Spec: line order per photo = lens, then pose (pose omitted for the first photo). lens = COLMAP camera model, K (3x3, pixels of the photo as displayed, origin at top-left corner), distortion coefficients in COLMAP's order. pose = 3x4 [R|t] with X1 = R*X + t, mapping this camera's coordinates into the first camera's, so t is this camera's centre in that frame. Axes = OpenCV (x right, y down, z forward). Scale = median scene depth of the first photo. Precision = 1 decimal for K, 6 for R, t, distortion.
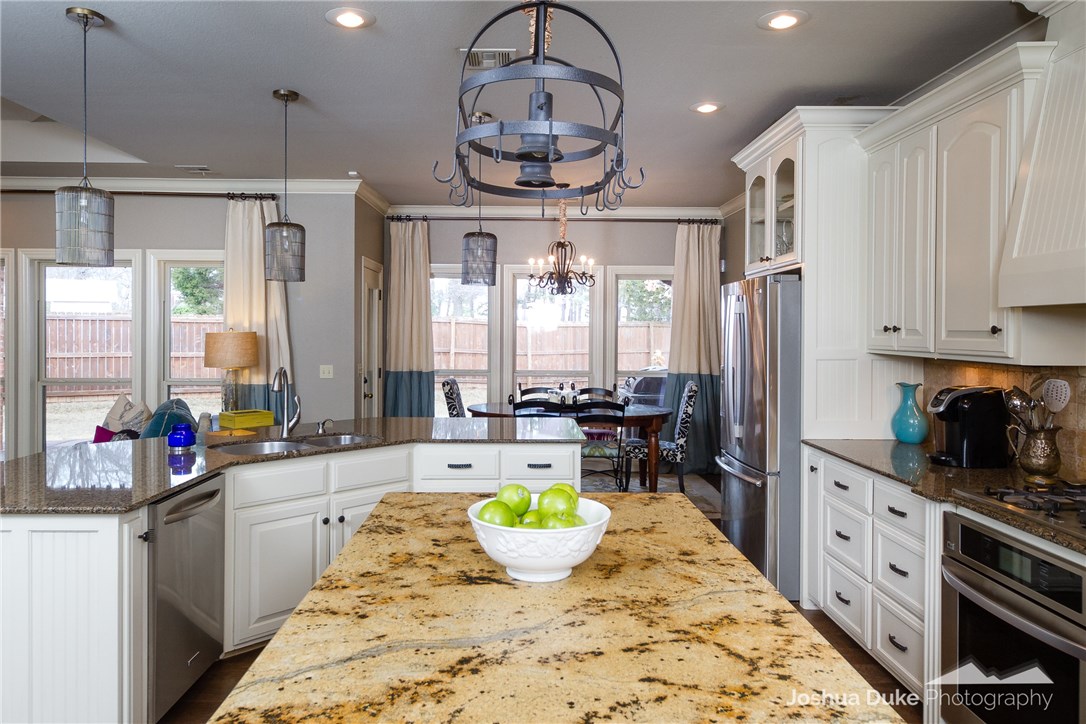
lens RADIAL K [[759.7, 0, 545.9], [0, 759.7, 356.9], [0, 0, 1]] dist [0.000283, -0.001363]
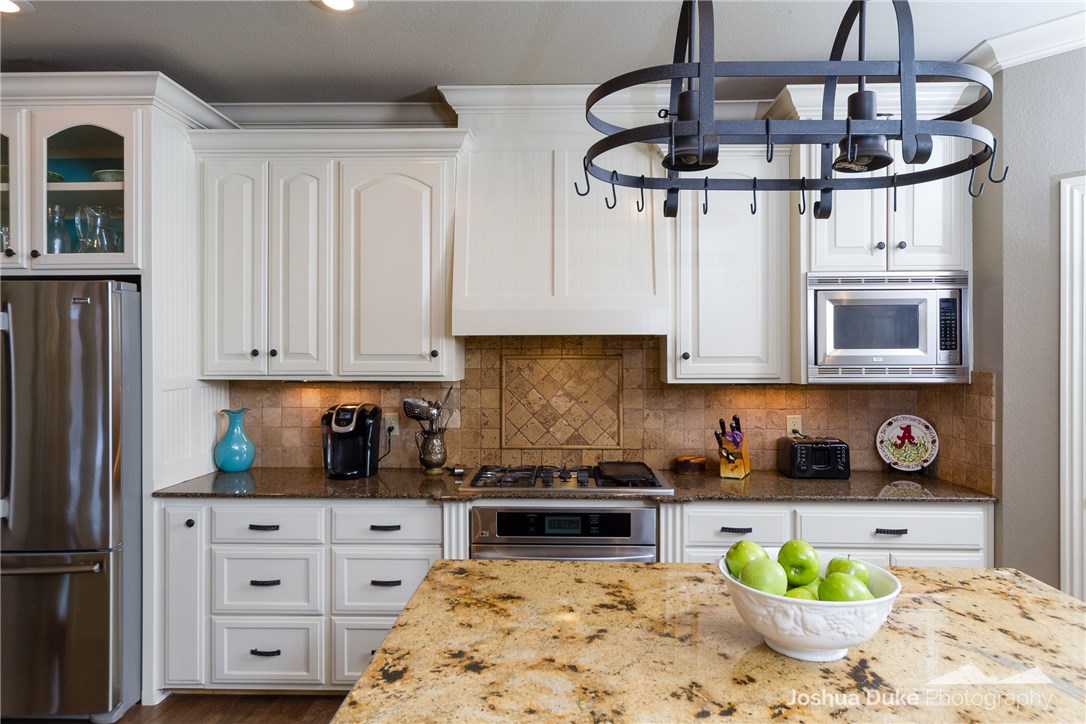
lens RADIAL K [[675.3, 0, 543.0], [0, 675.3, 362.0], [0, 0, 1]] dist [0.004956, 0.000524]
pose [[0.062850, -0.018077, 0.997859, -0.712829], [0.037898, 0.999158, 0.015714, -0.048618], [-0.997303, 0.036829, 0.063482, 1.141736]]
